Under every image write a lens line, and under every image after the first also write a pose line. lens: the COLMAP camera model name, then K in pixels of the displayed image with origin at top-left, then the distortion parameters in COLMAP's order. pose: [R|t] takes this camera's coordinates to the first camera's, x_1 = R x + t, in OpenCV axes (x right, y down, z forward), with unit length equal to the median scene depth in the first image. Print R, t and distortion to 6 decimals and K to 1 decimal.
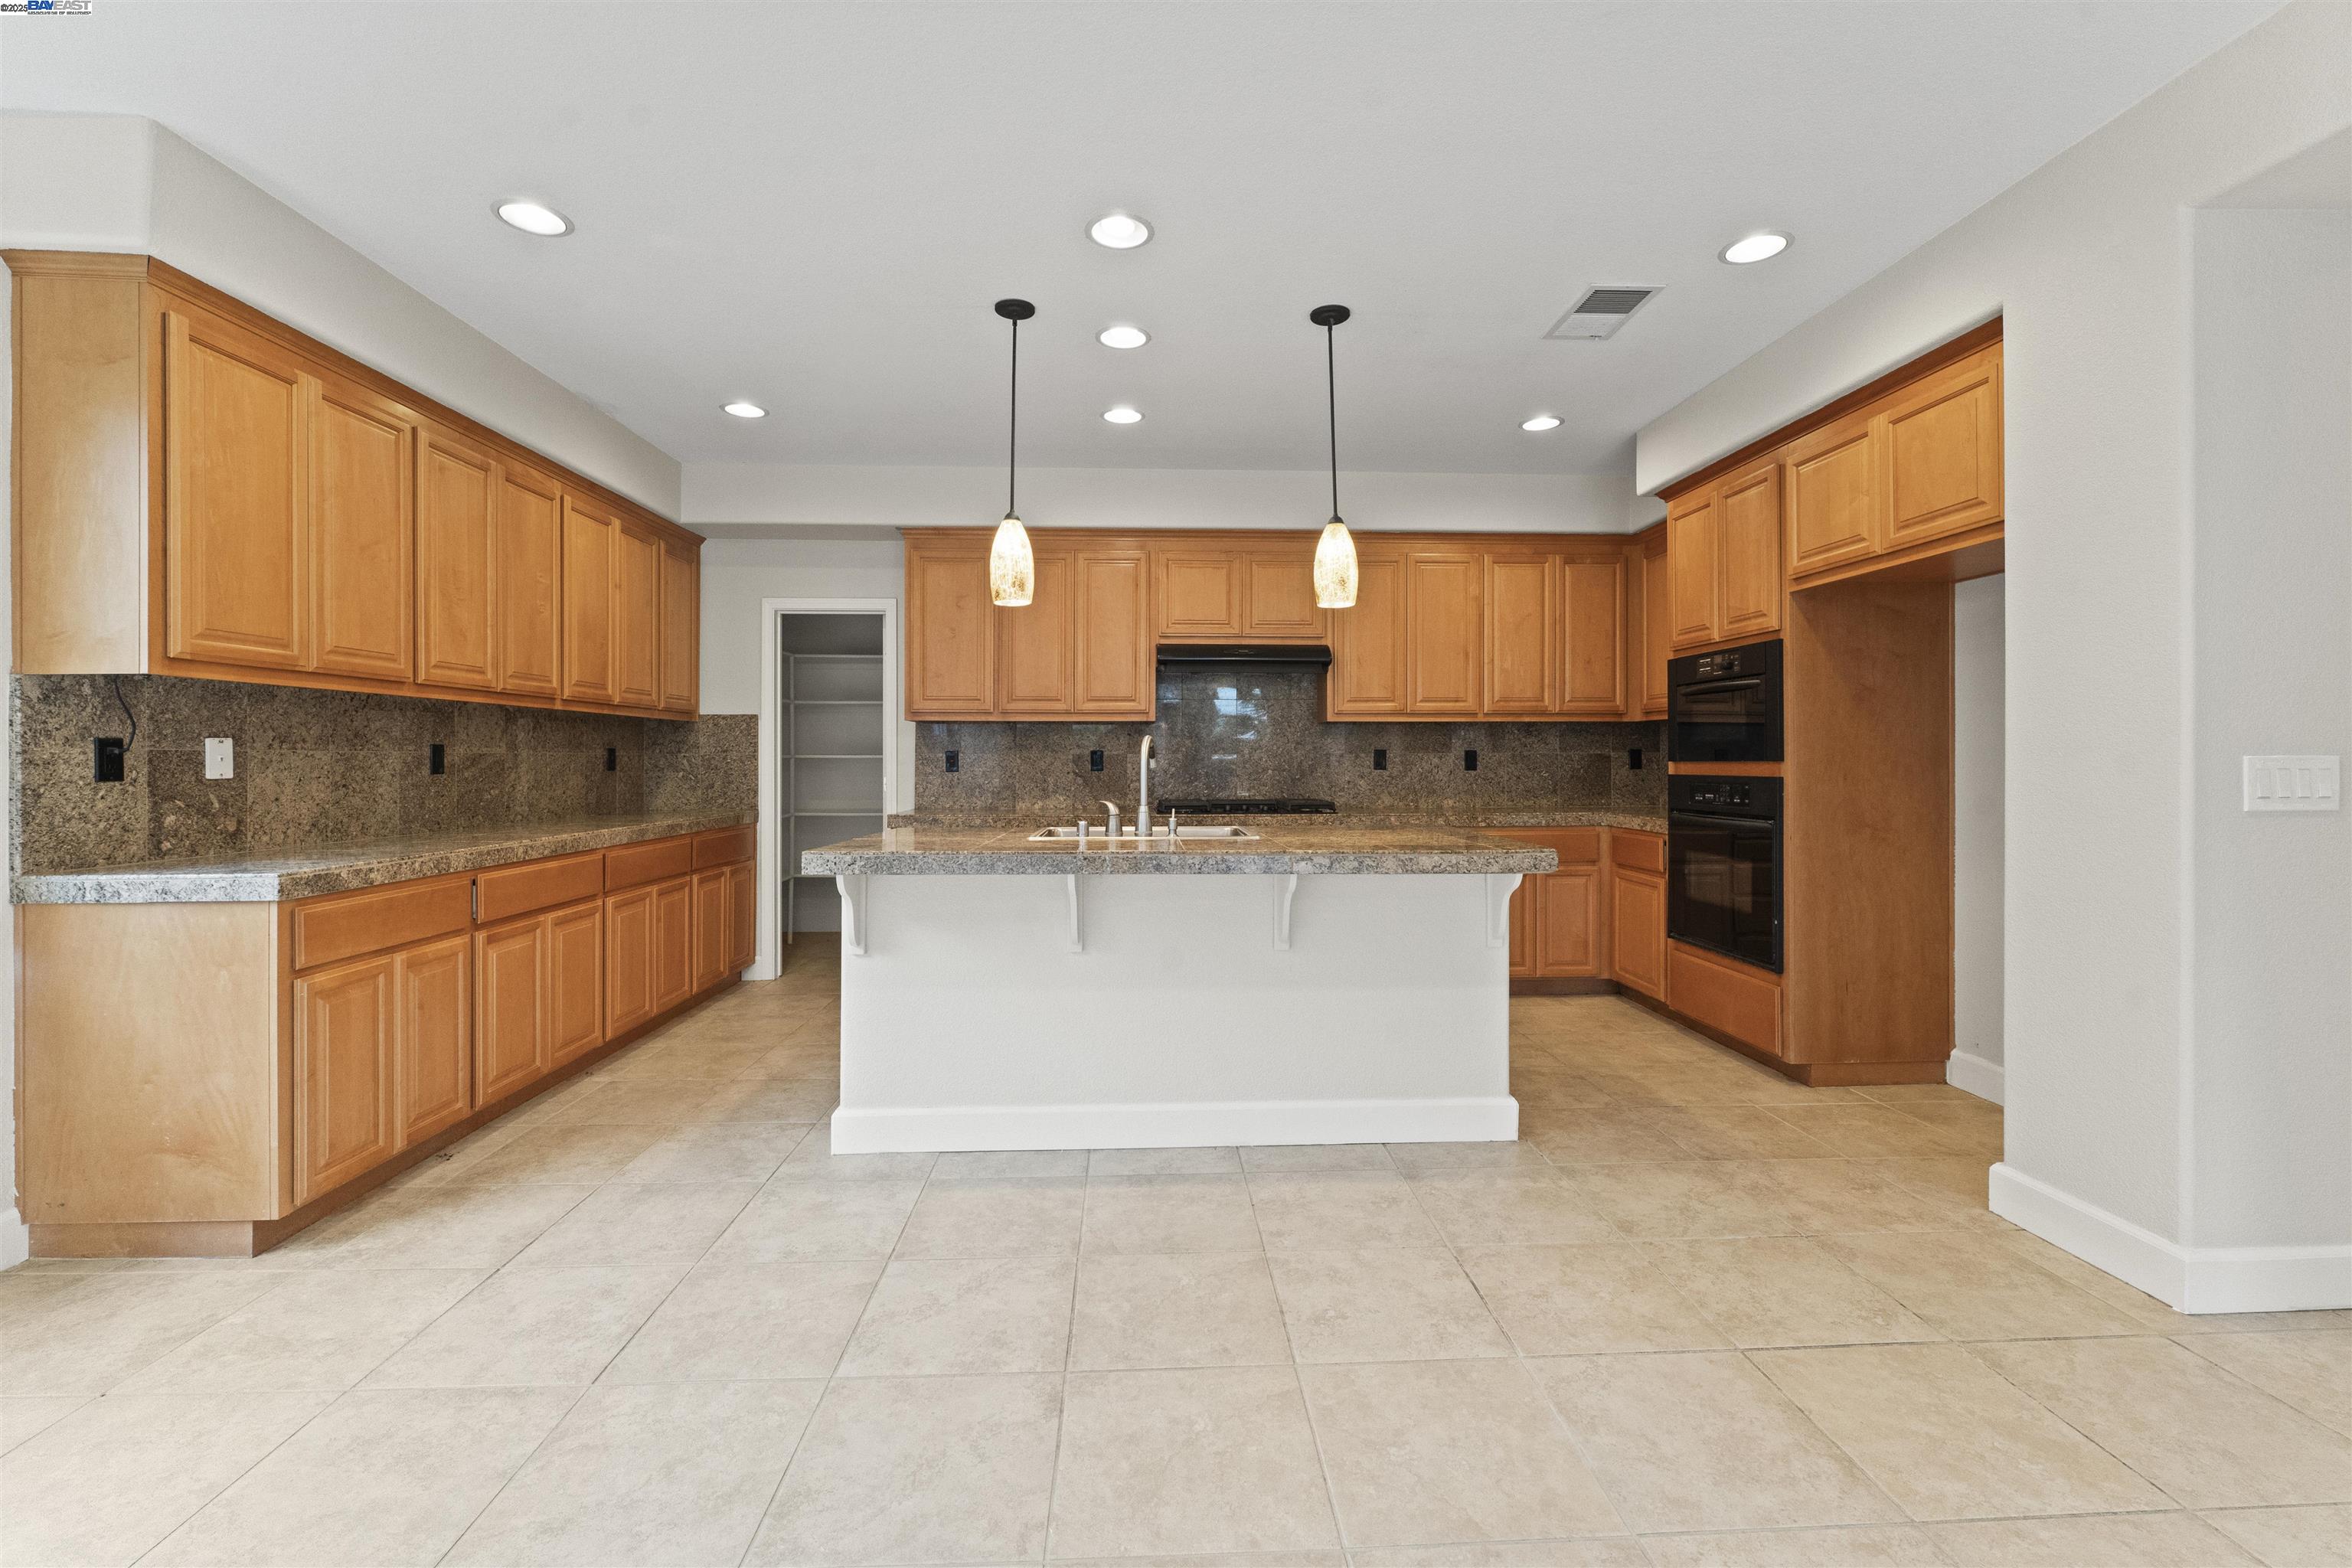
lens RADIAL K [[953.9, 0, 1202.2], [0, 953.9, 762.5], [0, 0, 1]] dist [-0.001420, -0.000428]
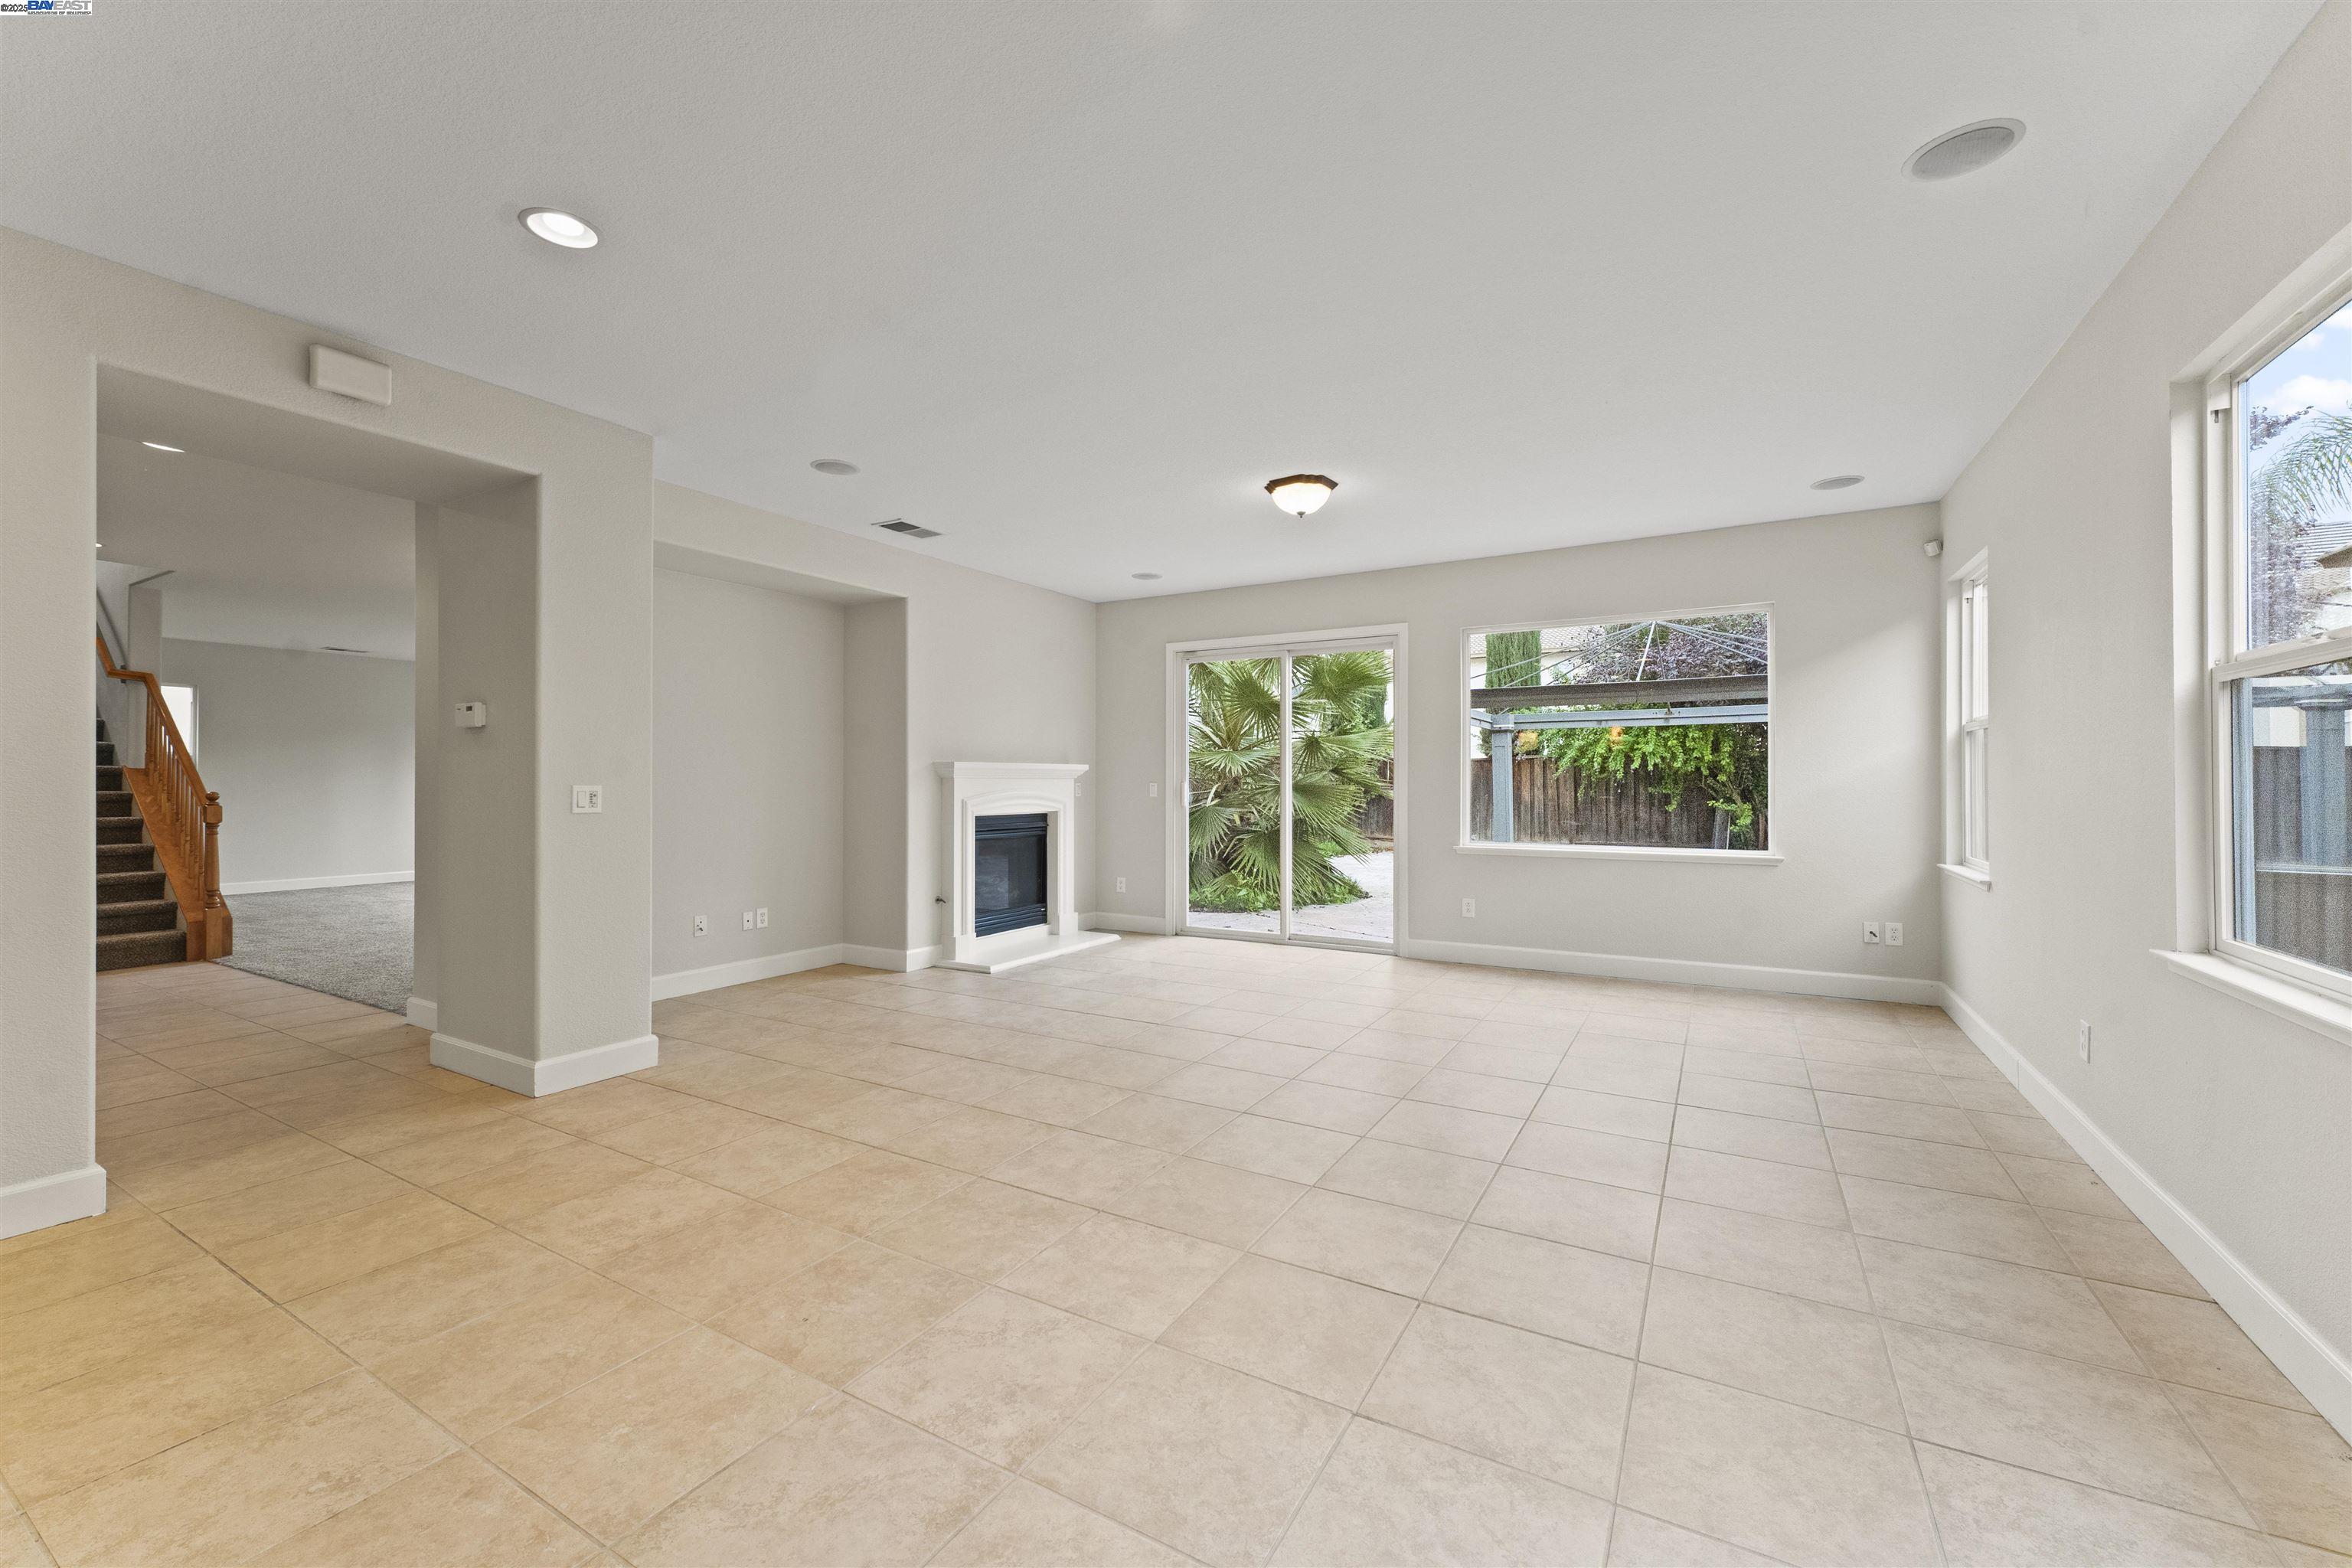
lens RADIAL K [[953.9, 0, 1182.5], [0, 953.9, 775.2], [0, 0, 1]] dist [-0.001420, -0.000428]
pose [[-0.840122, 0.004649, 0.542377, -0.594066], [0.003127, 0.999988, -0.003729, -0.007032], [-0.542388, -0.001437, -0.840127, 0.847750]]
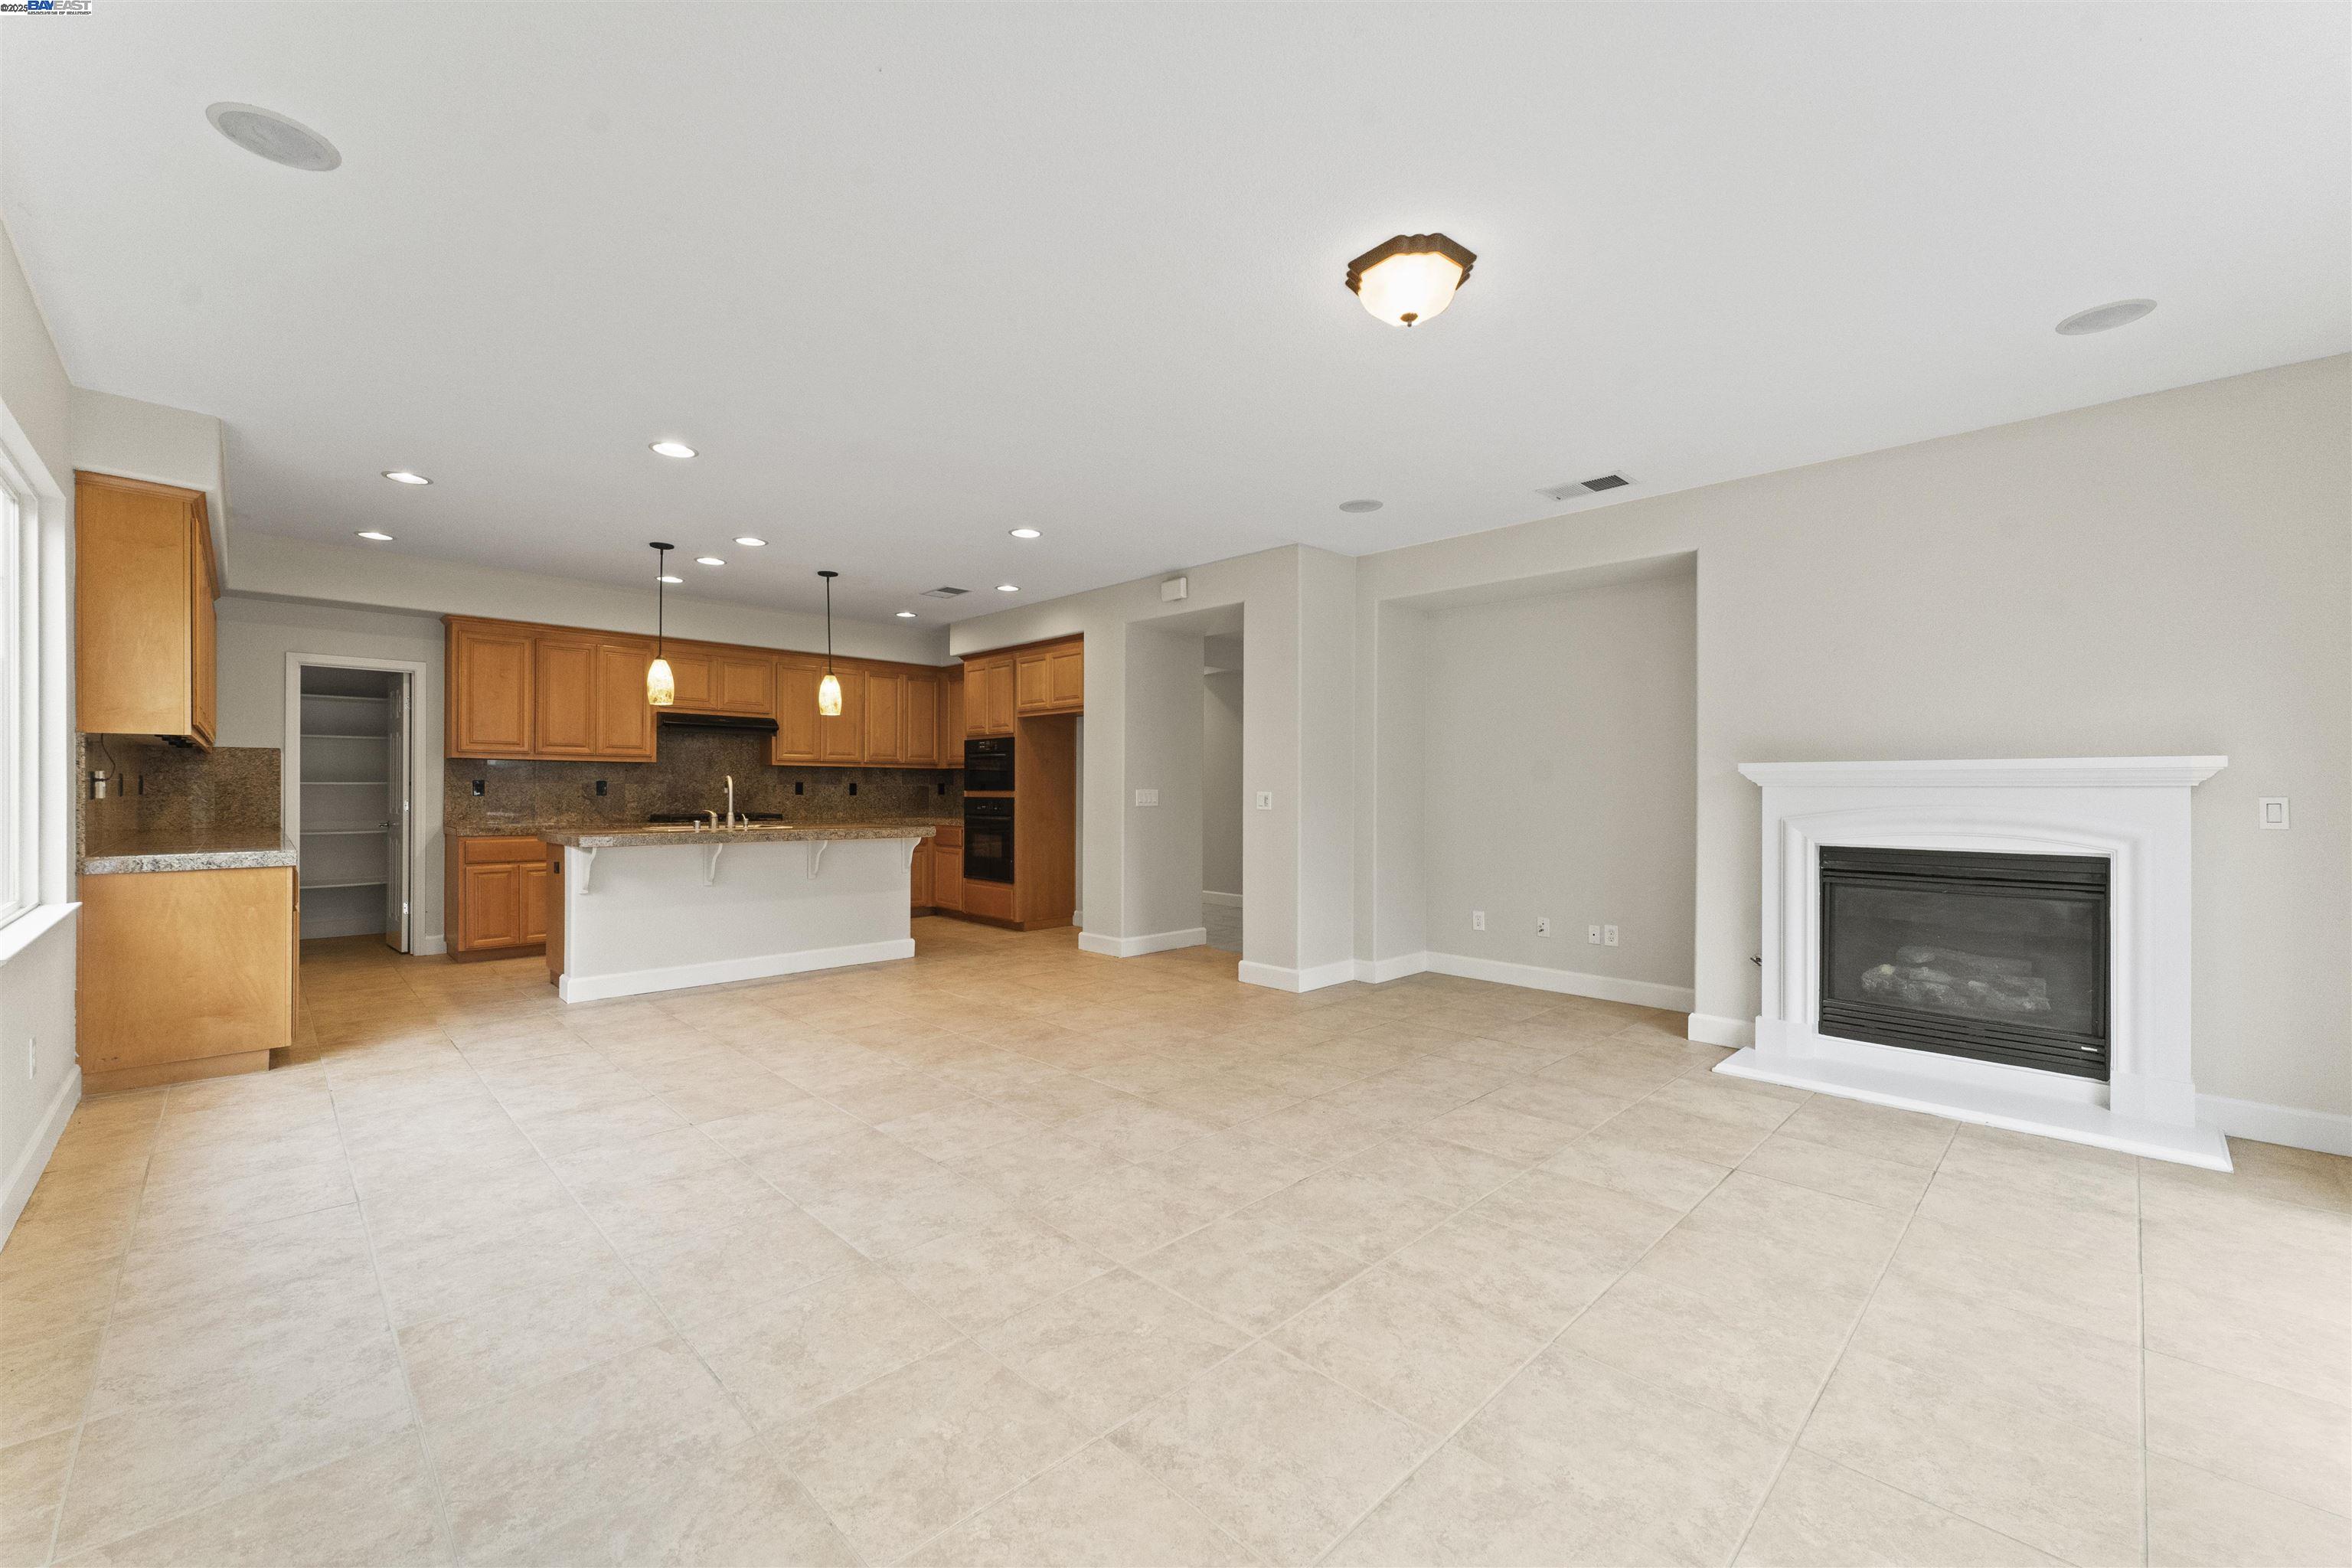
lens RADIAL K [[953.9, 0, 1164.3], [0, 953.9, 787.3], [0, 0, 1]] dist [-0.001420, -0.000428]
pose [[0.755003, 0.006219, 0.655692, -0.665311], [-0.004079, 0.999980, -0.004787, 0.000112], [-0.655709, 0.000940, 0.755014, -1.034502]]
